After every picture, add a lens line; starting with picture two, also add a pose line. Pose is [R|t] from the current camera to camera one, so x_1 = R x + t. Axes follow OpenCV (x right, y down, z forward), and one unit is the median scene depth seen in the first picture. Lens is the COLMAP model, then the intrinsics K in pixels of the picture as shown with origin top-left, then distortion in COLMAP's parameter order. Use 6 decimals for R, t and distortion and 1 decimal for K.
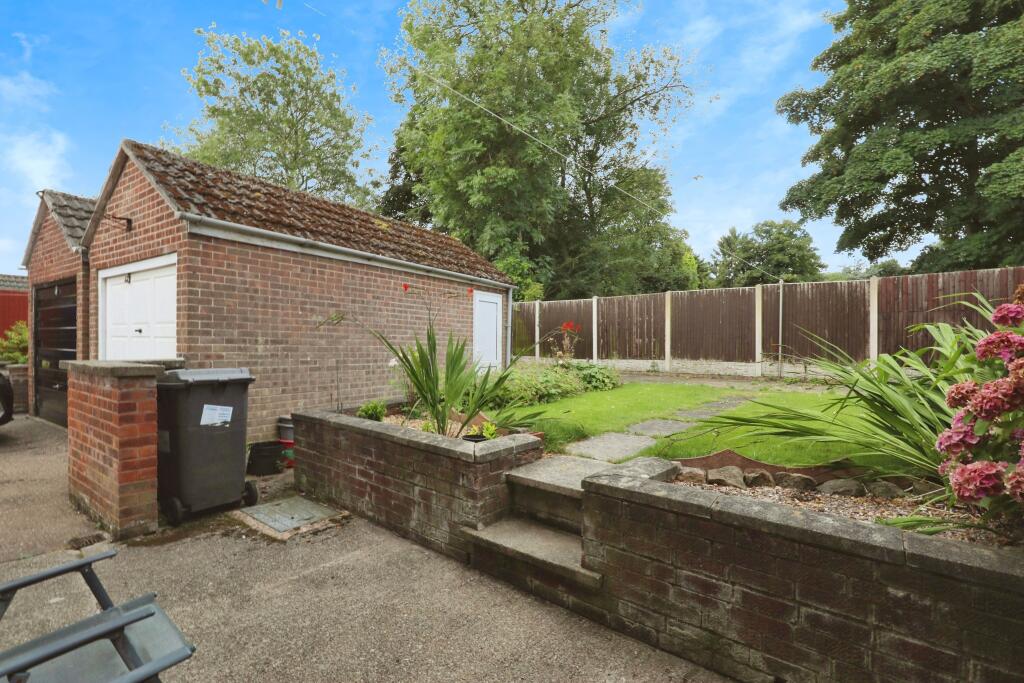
lens RADIAL K [[469.5, 0, 521.2], [0, 469.5, 341.2], [0, 0, 1]] dist [-0.025893, 0.002243]
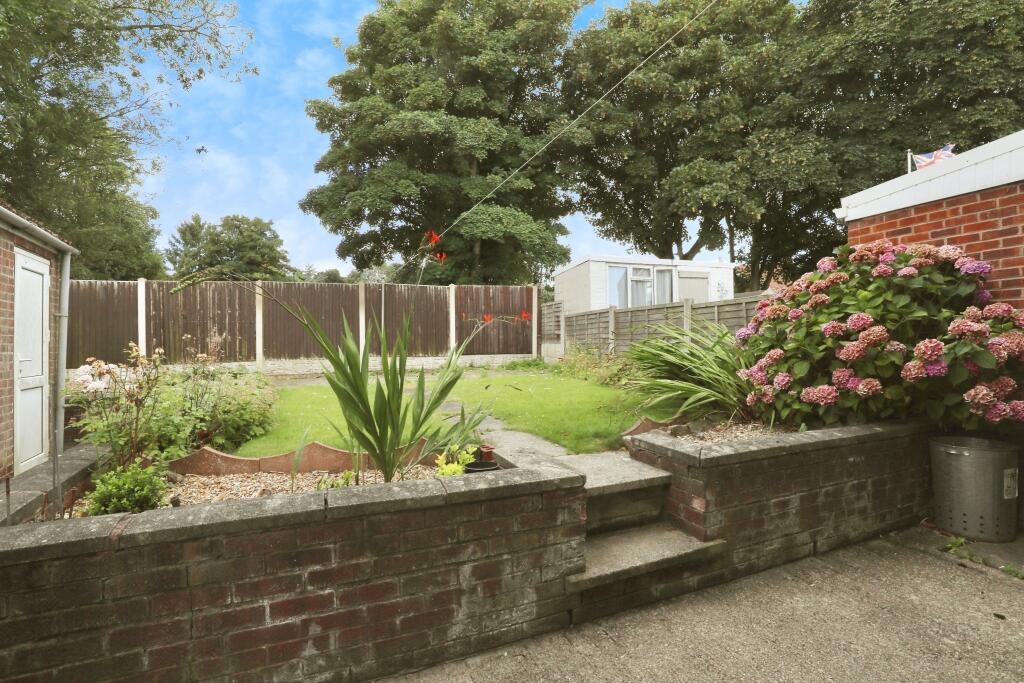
lens RADIAL K [[469.5, 0, 520.0], [0, 469.5, 334.0], [0, 0, 1]] dist [-0.025893, 0.002243]
pose [[0.473073, -0.006106, 0.881002, -0.268879], [0.019113, 0.999812, -0.003333, 0.003497], [-0.880816, 0.018415, 0.473100, 0.235299]]
